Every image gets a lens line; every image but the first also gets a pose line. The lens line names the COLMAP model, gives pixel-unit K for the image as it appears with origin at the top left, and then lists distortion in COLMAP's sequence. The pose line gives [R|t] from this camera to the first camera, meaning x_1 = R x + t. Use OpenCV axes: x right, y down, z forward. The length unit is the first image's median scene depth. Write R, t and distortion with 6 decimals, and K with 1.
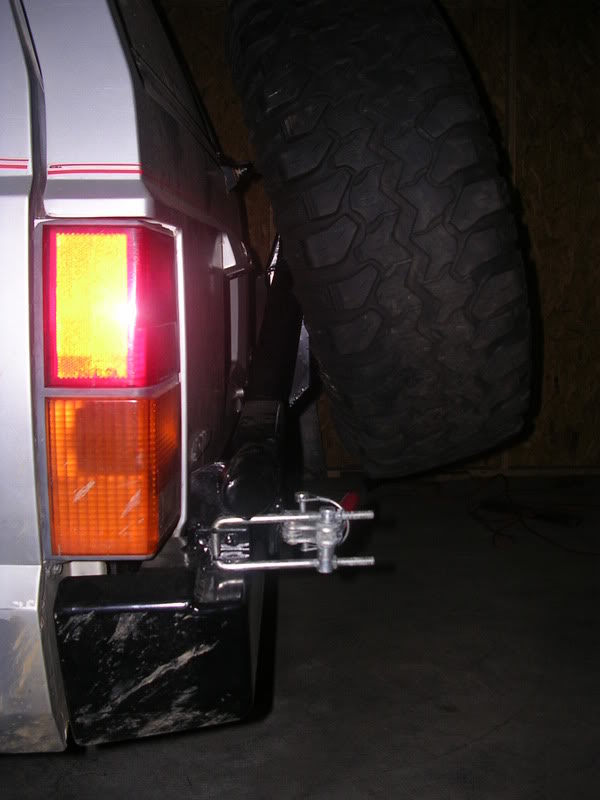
lens RADIAL K [[883.2, 0, 300.0], [0, 883.2, 400.0], [0, 0, 1]] dist [-0.150531, 0.007031]
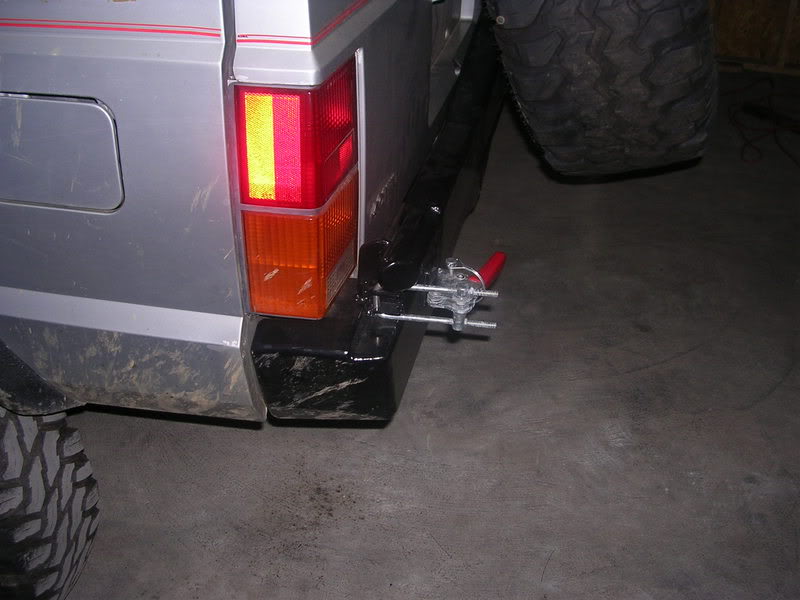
lens RADIAL K [[879.2, 0, 400.0], [0, 879.2, 300.0], [0, 0, 1]] dist [-0.157967, -0.008345]
pose [[0.972573, 0.141887, -0.184309, 0.189780], [-0.048890, 0.899395, 0.434394, -0.429191], [0.227401, -0.413469, 0.881664, -0.159616]]
